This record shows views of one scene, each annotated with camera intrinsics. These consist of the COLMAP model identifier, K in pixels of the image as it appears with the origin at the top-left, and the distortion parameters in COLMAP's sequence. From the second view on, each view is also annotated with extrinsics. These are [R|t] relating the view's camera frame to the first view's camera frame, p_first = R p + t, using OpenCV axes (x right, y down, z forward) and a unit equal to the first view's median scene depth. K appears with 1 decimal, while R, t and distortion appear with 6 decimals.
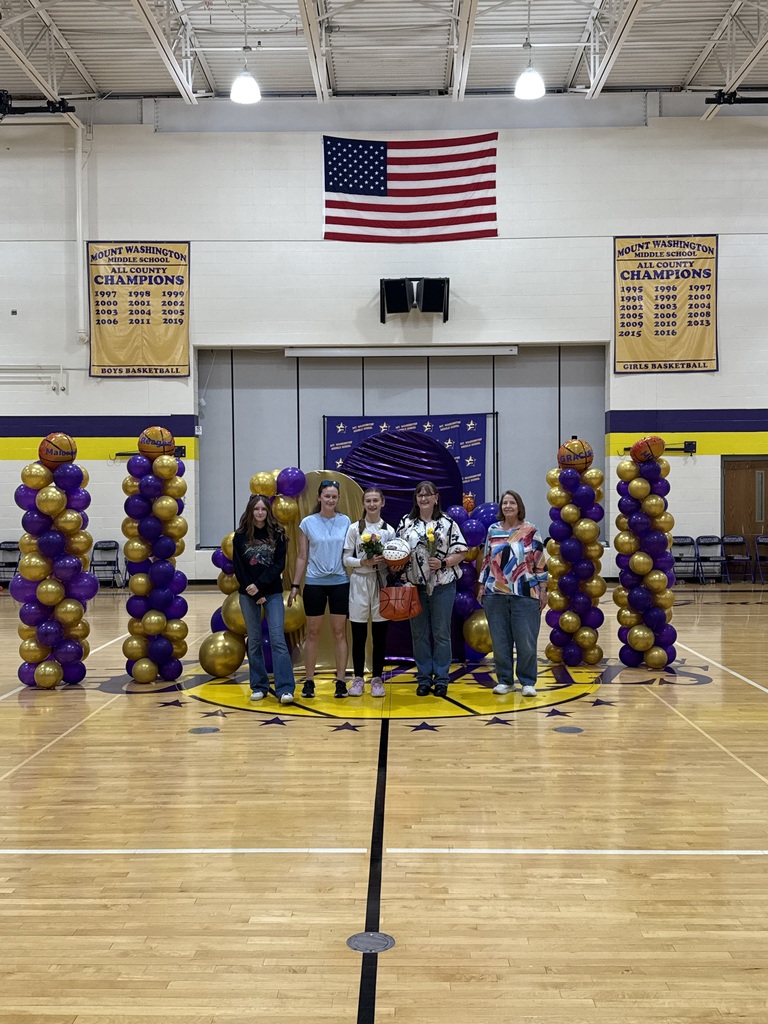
lens RADIAL K [[993.9, 0, 385.2], [0, 993.9, 512.9], [0, 0, 1]] dist [0.051878, 0.000000]
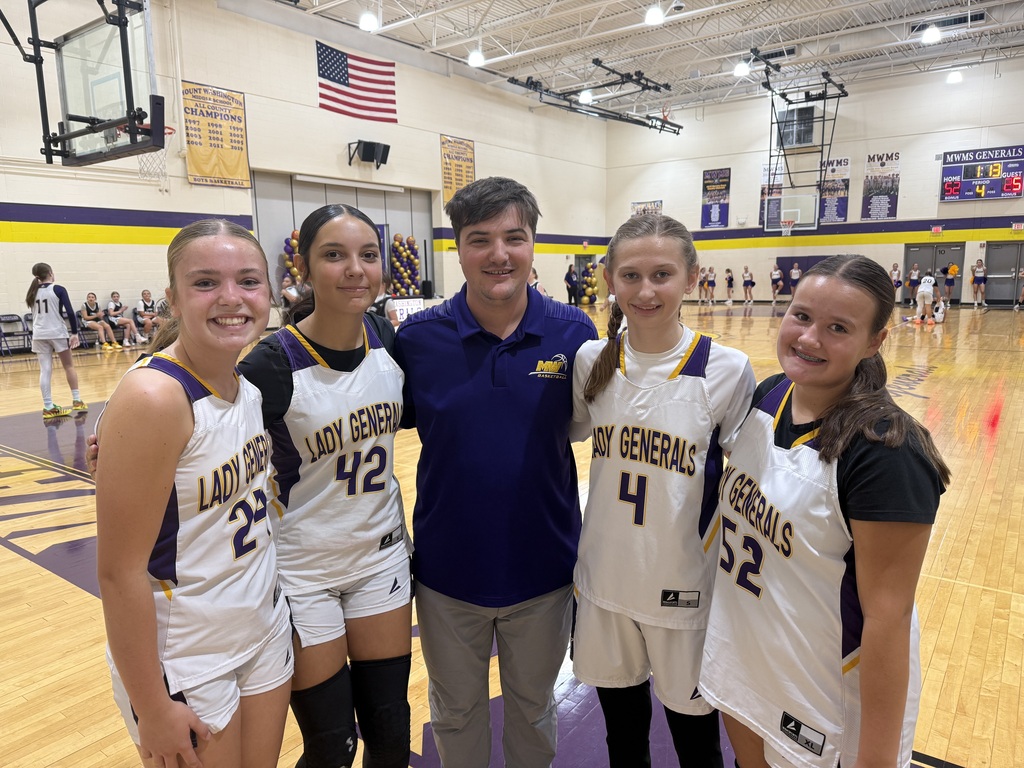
lens RADIAL K [[718.9, 0, 506.9], [0, 718.9, 385.7], [0, 0, 1]] dist [0.006847, -0.009130]
pose [[0.591753, -0.130962, 0.795410, -0.861417], [0.026979, 0.989380, 0.142828, 0.008449], [-0.805668, -0.063059, 0.589002, 0.055748]]
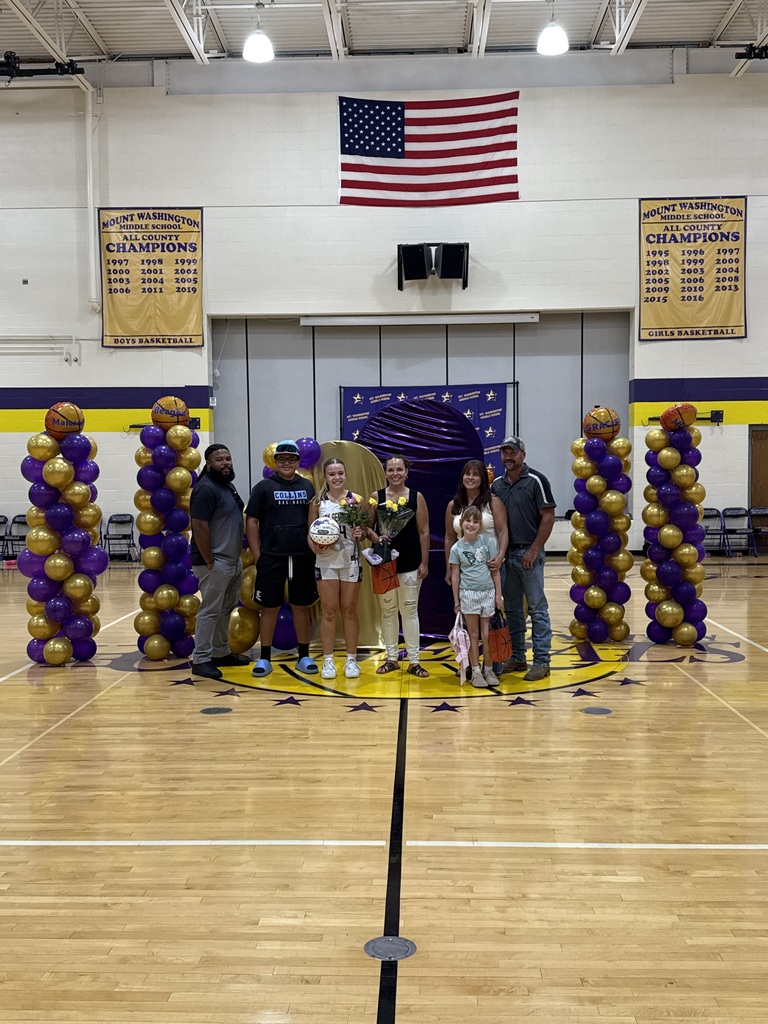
lens RADIAL K [[993.9, 0, 384.7], [0, 993.9, 512.2], [0, 0, 1]] dist [0.051878, 0.000000]
pose [[0.999830, -0.002041, -0.018345, -0.000297], [0.002529, 0.999642, 0.026625, 0.000569], [0.018284, -0.026667, 0.999477, 0.018591]]
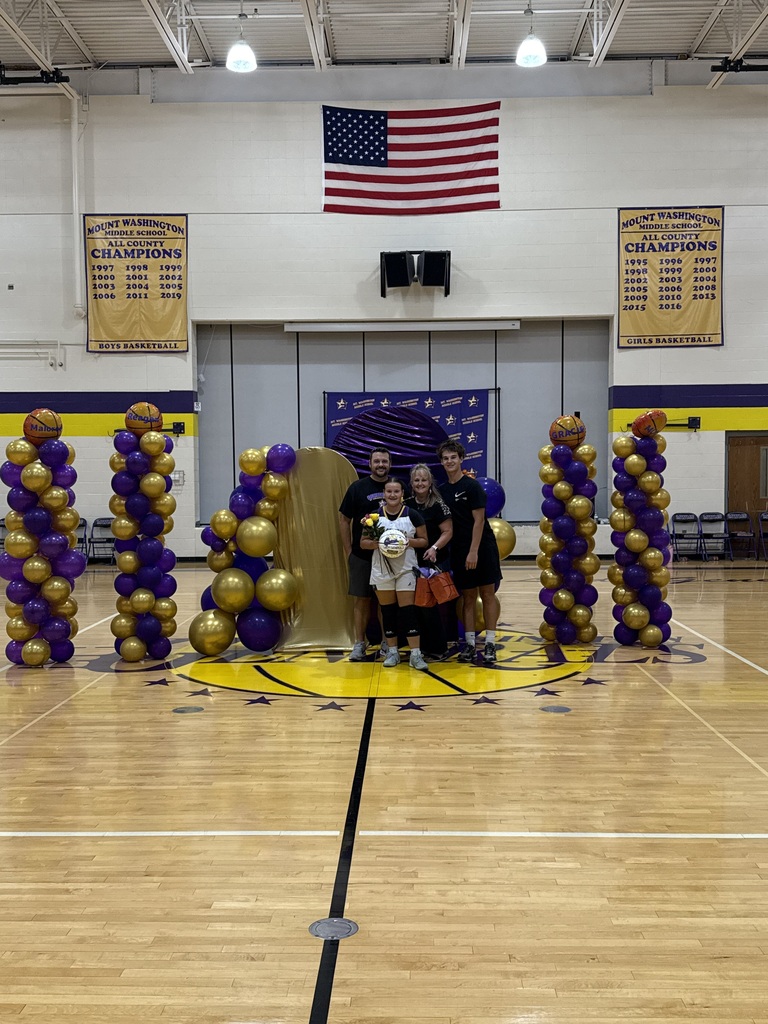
lens RADIAL K [[993.9, 0, 386.6], [0, 993.9, 515.6], [0, 0, 1]] dist [0.051878, 0.000000]
pose [[0.999964, -0.000037, -0.008518, 0.009614], [0.000261, 0.999653, 0.026346, -0.000255], [0.008514, -0.026348, 0.999617, 0.006696]]
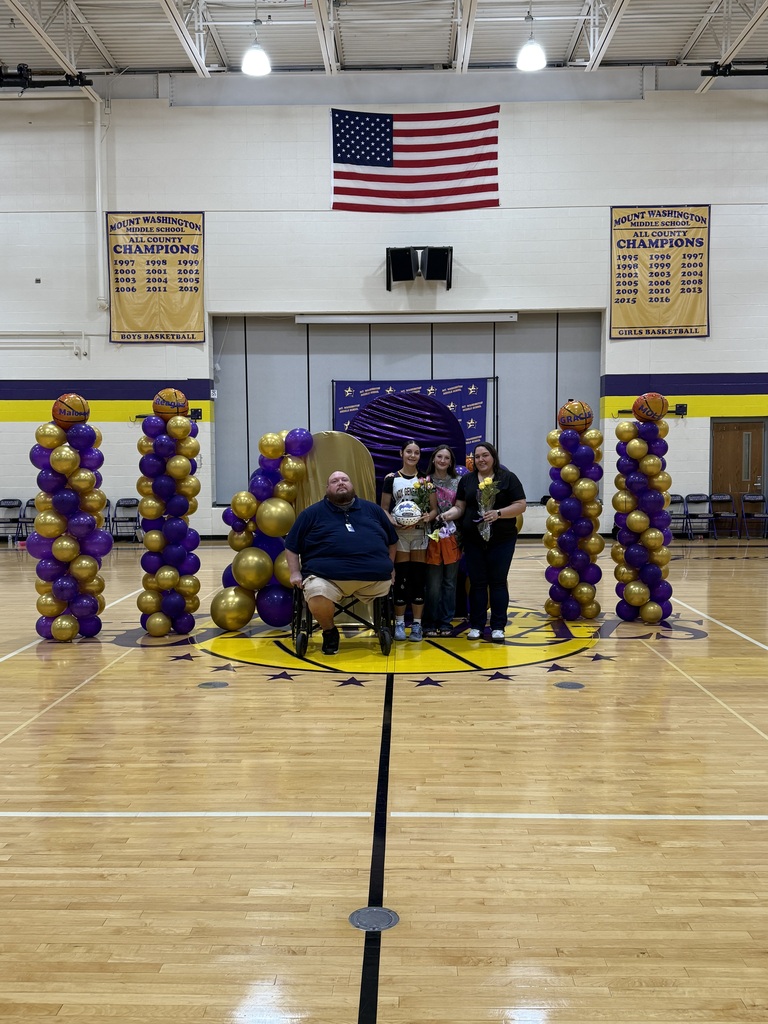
lens RADIAL K [[913.9, 0, 383.7], [0, 913.9, 509.1], [0, 0, 1]] dist [0.053903, -0.014390]
pose [[0.999968, 0.001170, -0.007942, 0.000337], [-0.000849, 0.999187, 0.040297, -0.000106], [0.007983, -0.040289, 0.999156, 0.027517]]
